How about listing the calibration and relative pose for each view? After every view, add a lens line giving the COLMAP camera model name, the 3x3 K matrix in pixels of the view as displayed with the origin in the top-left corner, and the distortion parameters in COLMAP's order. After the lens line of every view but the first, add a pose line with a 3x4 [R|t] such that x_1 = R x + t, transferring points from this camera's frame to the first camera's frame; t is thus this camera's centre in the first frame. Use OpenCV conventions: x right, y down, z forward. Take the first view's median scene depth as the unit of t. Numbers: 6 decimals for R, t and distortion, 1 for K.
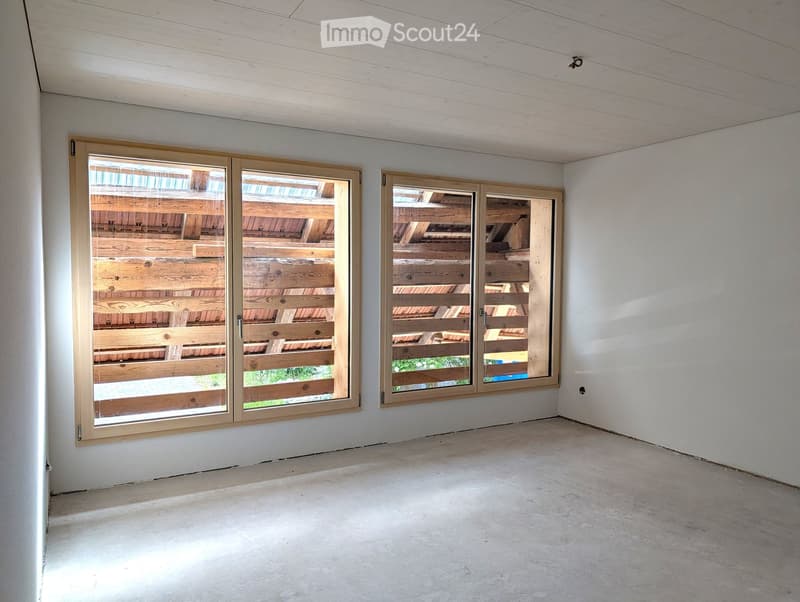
lens RADIAL K [[581.5, 0, 400.0], [0, 581.5, 301.0], [0, 0, 1]] dist [0.001078, 0.000800]
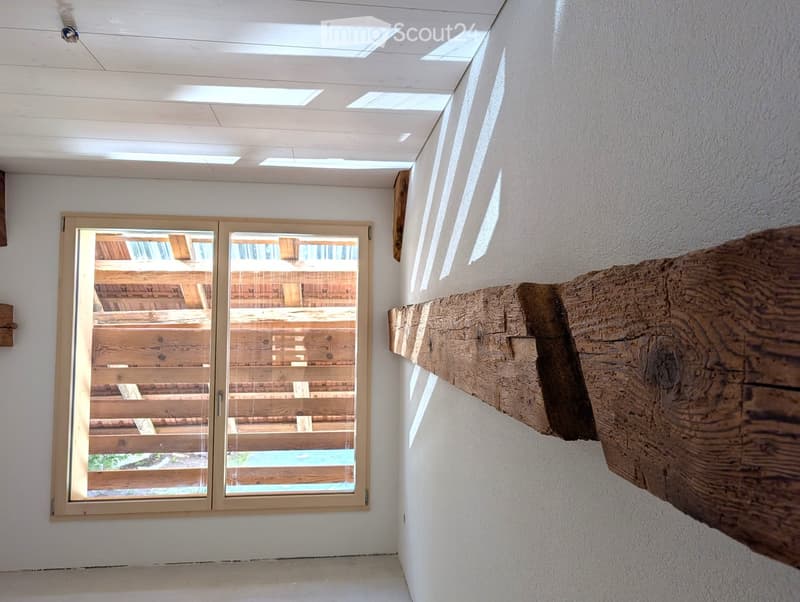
lens RADIAL K [[581.5, 0, 400.0], [0, 581.5, 301.0], [0, 0, 1]] dist [0.001078, 0.000800]
pose [[0.900072, -0.034762, -0.434352, 0.354974], [-0.021448, 0.992070, -0.123842, -0.003764], [0.435213, 0.120782, 0.892189, 0.265071]]
